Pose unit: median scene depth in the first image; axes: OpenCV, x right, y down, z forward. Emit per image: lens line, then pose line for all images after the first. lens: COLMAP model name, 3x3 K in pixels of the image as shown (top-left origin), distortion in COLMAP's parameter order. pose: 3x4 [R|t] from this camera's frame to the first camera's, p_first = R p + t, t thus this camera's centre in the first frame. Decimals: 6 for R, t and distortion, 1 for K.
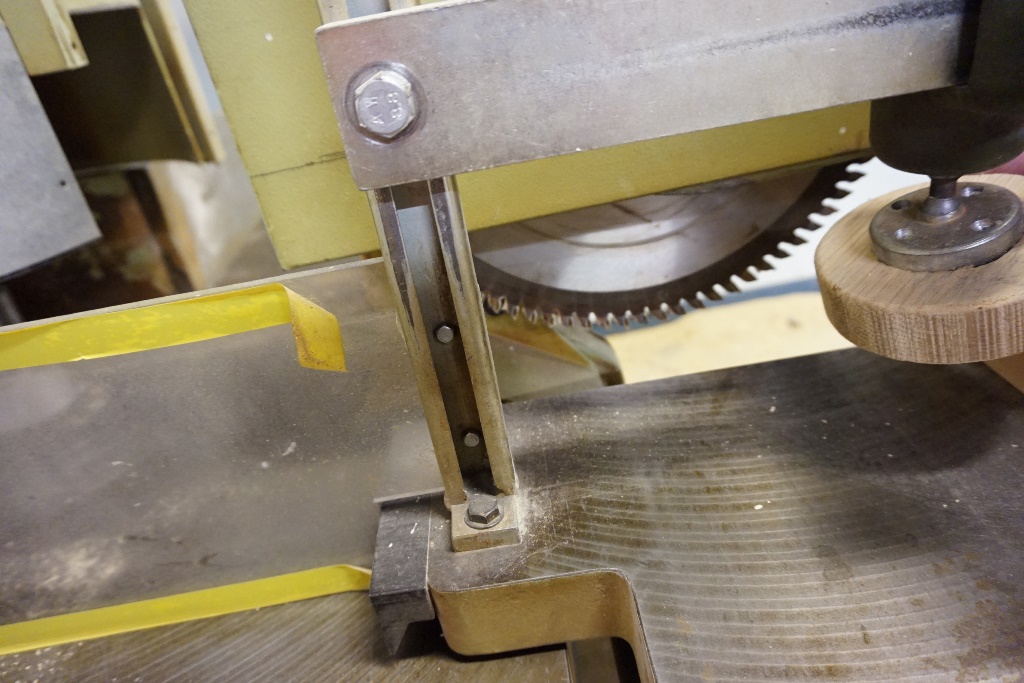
lens RADIAL K [[690.3, 0, 512.0], [0, 690.3, 341.5], [0, 0, 1]] dist [-0.044316, 0.030629]
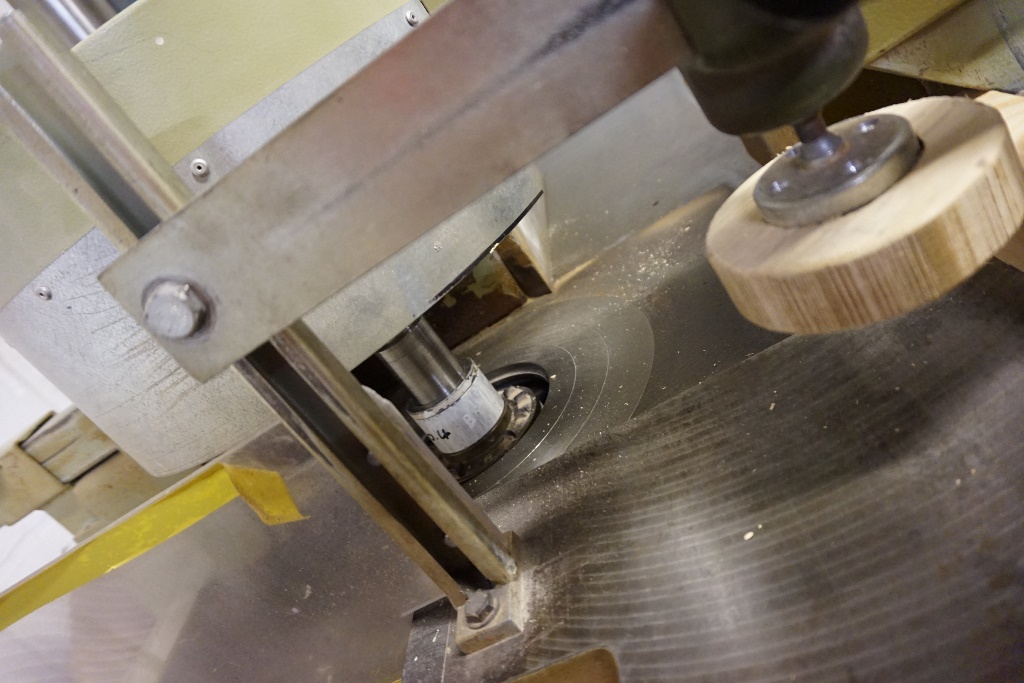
lens RADIAL K [[690.3, 0, 512.0], [0, 690.3, 341.5], [0, 0, 1]] dist [-0.044316, 0.030629]
pose [[0.906067, -0.333201, -0.260805, 0.403455], [0.326931, 0.942568, -0.068416, -0.036755], [0.268623, -0.023276, 0.962964, 0.066001]]
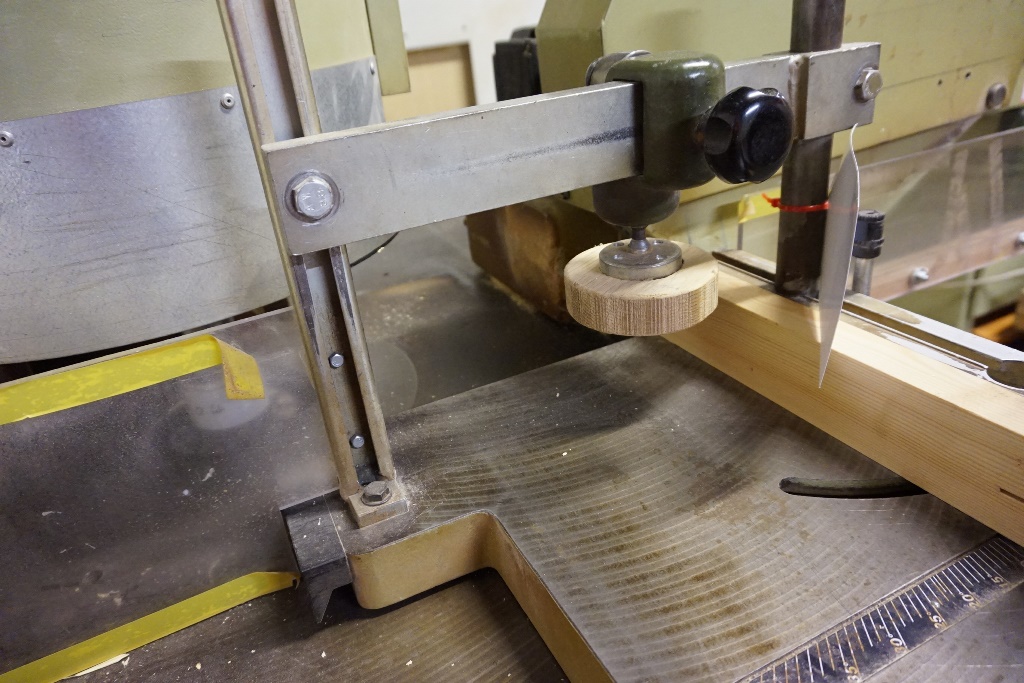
lens RADIAL K [[690.3, 0, 512.0], [0, 690.3, 341.5], [0, 0, 1]] dist [-0.044316, 0.030629]
pose [[0.924847, -0.110433, 0.363953, -0.258348], [0.148203, 0.985920, -0.077446, 0.104207], [-0.350276, 0.125565, 0.928192, -0.364657]]
